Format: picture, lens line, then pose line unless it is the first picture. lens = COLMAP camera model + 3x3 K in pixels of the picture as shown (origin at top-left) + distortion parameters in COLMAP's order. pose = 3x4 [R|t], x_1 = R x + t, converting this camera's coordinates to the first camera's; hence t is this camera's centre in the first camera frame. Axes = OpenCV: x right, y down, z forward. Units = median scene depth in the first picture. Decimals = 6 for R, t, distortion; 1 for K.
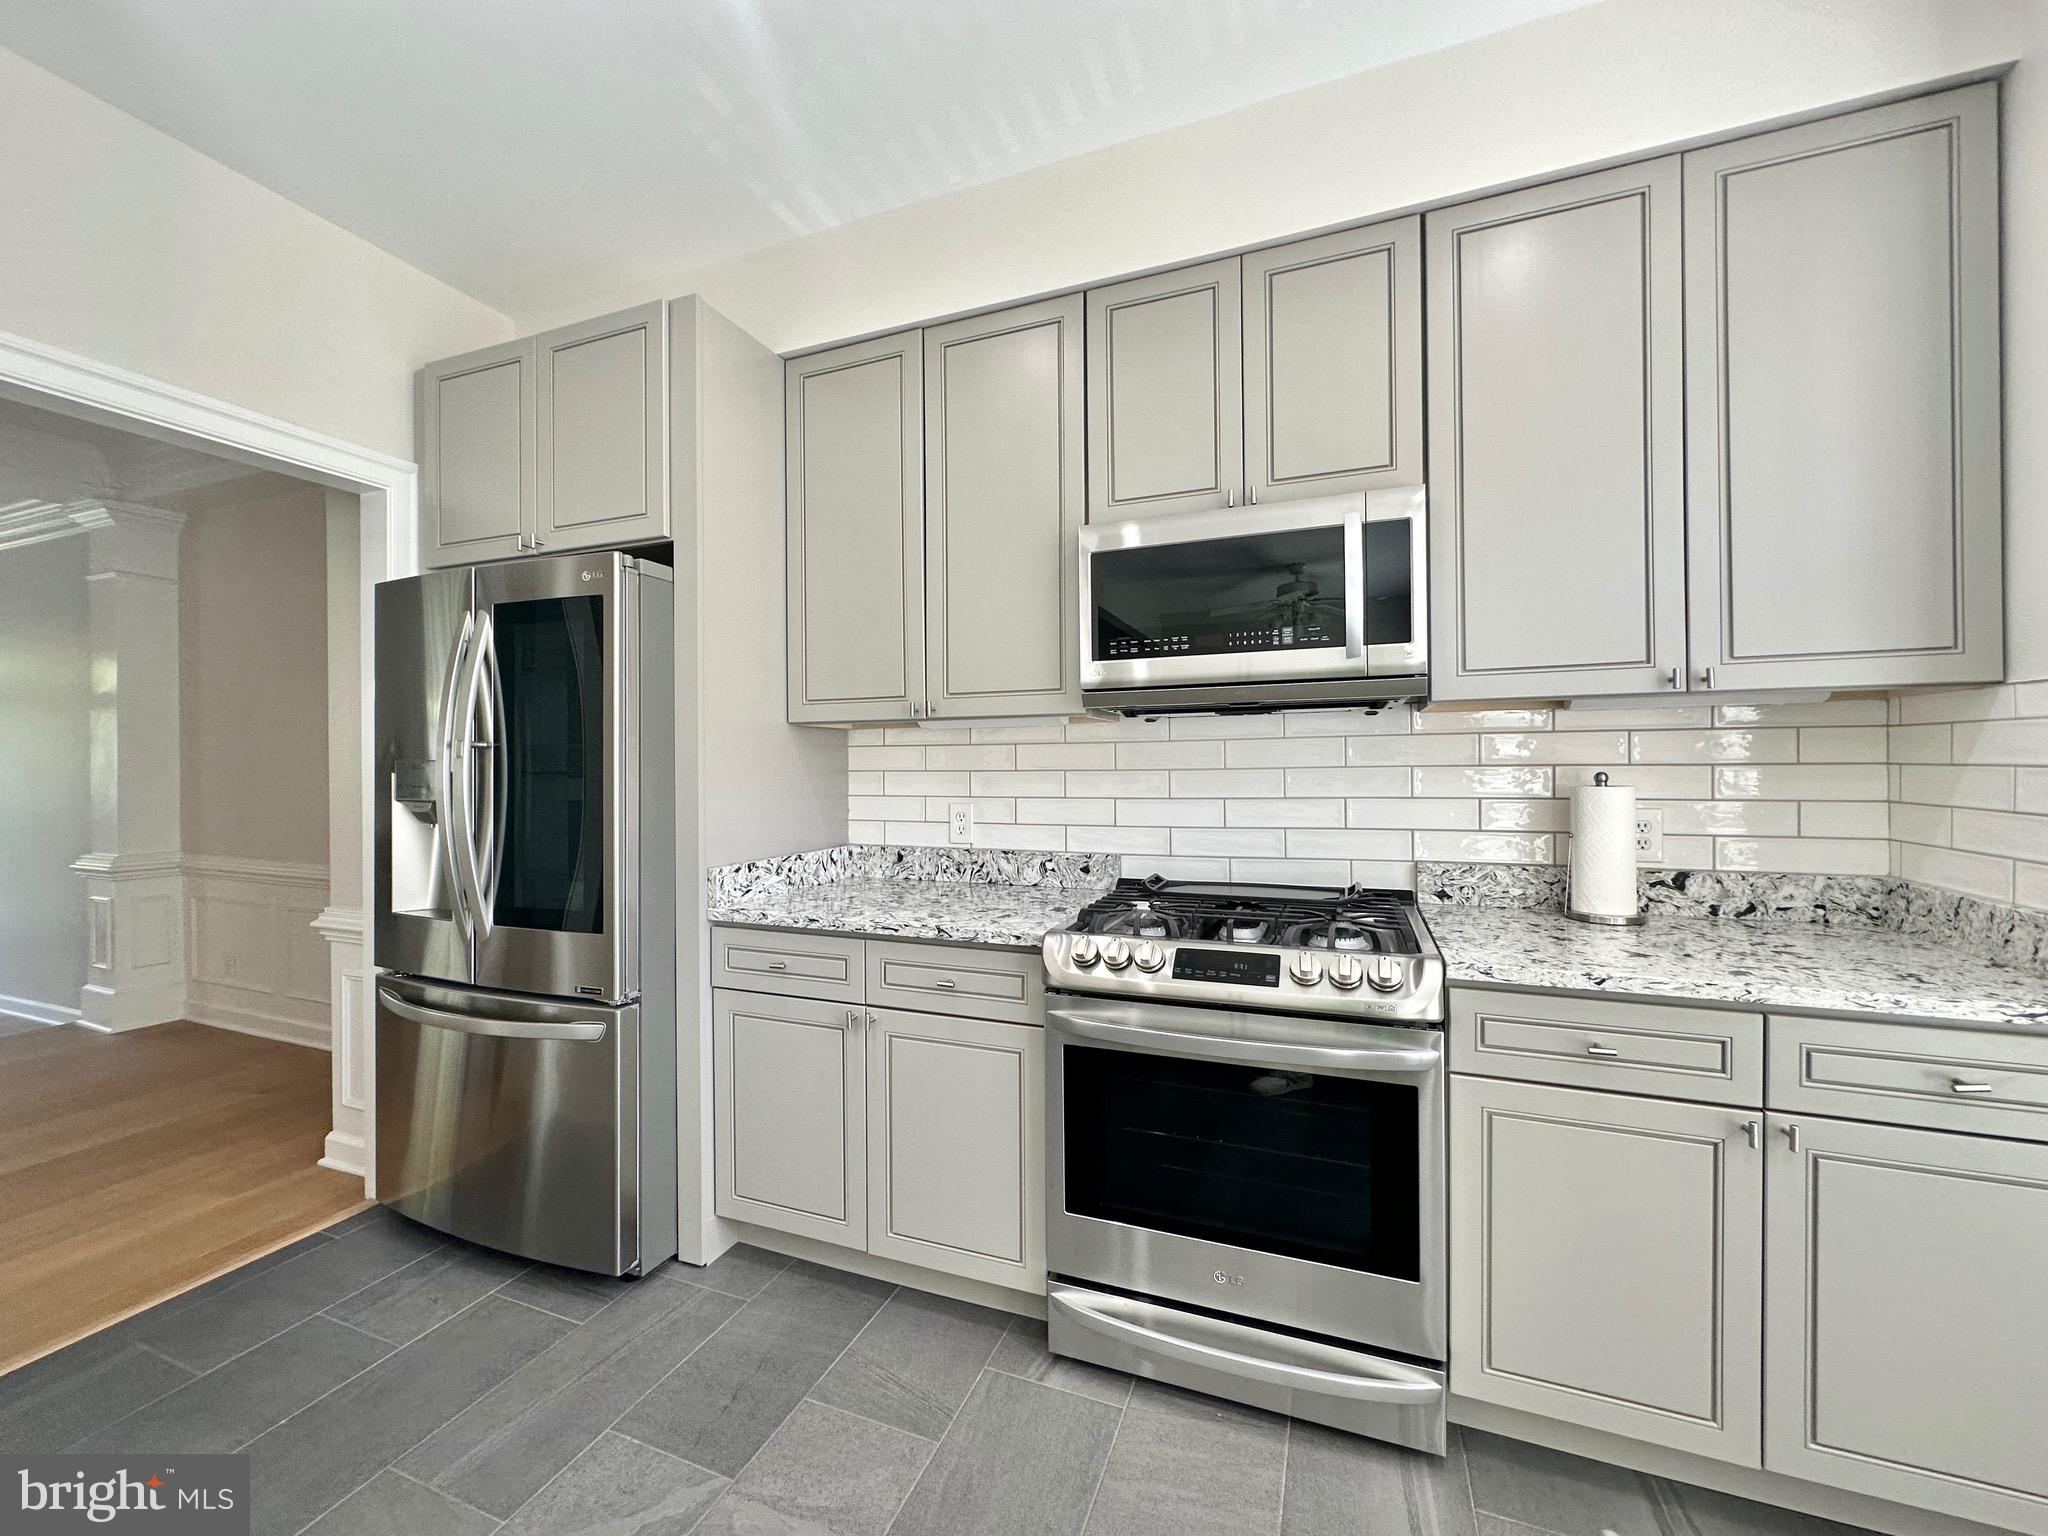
lens RADIAL K [[816.9, 0, 1027.9], [0, 816.9, 760.7], [0, 0, 1]] dist [-0.001419, -0.000037]
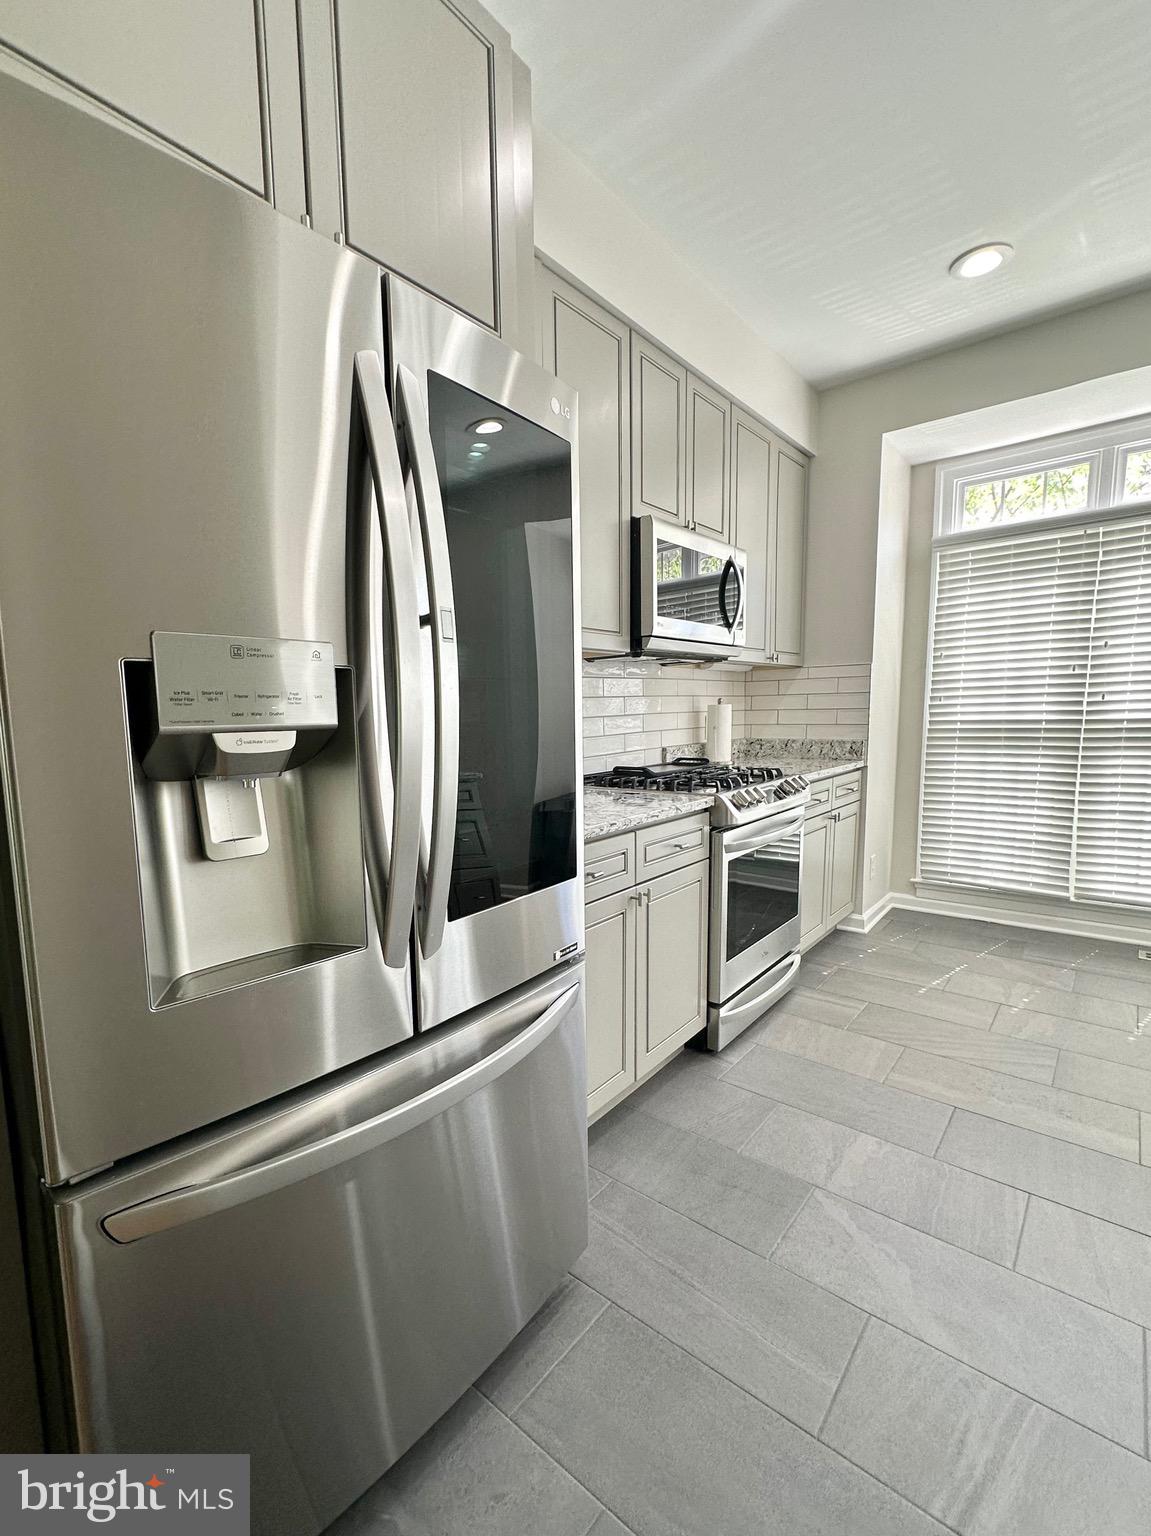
lens RADIAL K [[660.0, 0, 530.2], [0, 660.0, 799.5], [0, 0, 1]] dist [-0.008651, 0.000543]
pose [[0.348683, -0.122272, 0.929231, -0.937754], [0.022253, 0.992254, 0.122215, 0.045380], [-0.936977, -0.021936, 0.348703, 0.675714]]
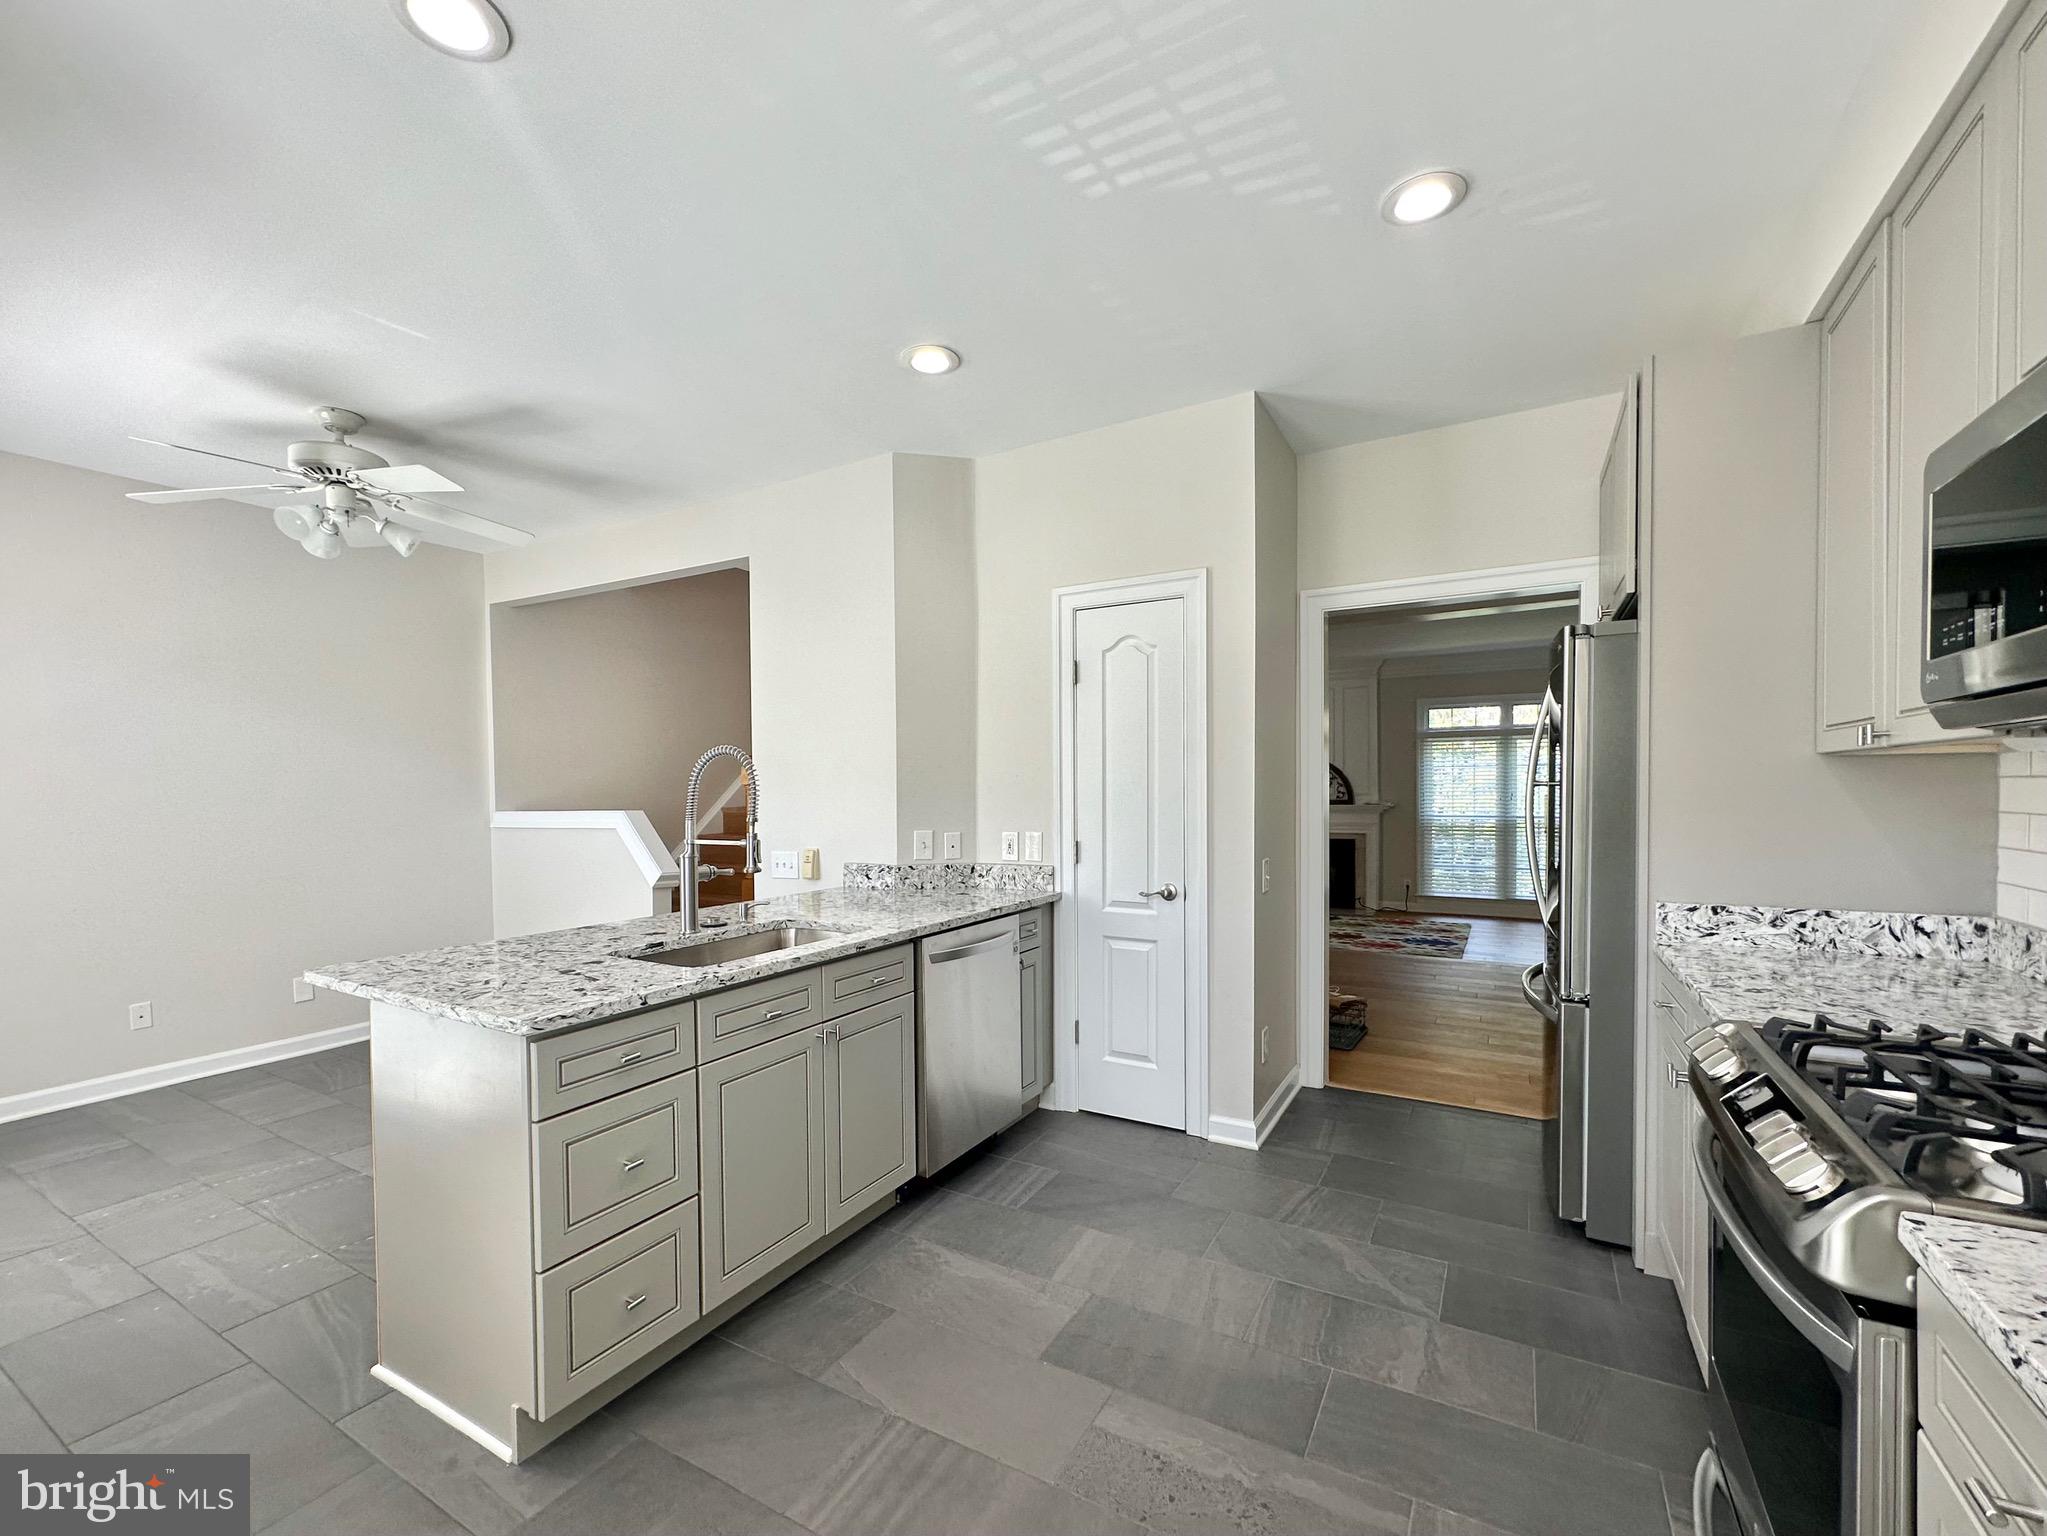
lens RADIAL K [[879.6, 0, 1010.9], [0, 879.6, 795.1], [0, 0, 1]] dist [-0.008651, 0.000543]
pose [[-0.157797, 0.012938, -0.987387, 0.757182], [0.011365, 0.999872, 0.011285, -0.023400], [0.987406, -0.009441, -0.157923, 0.328801]]
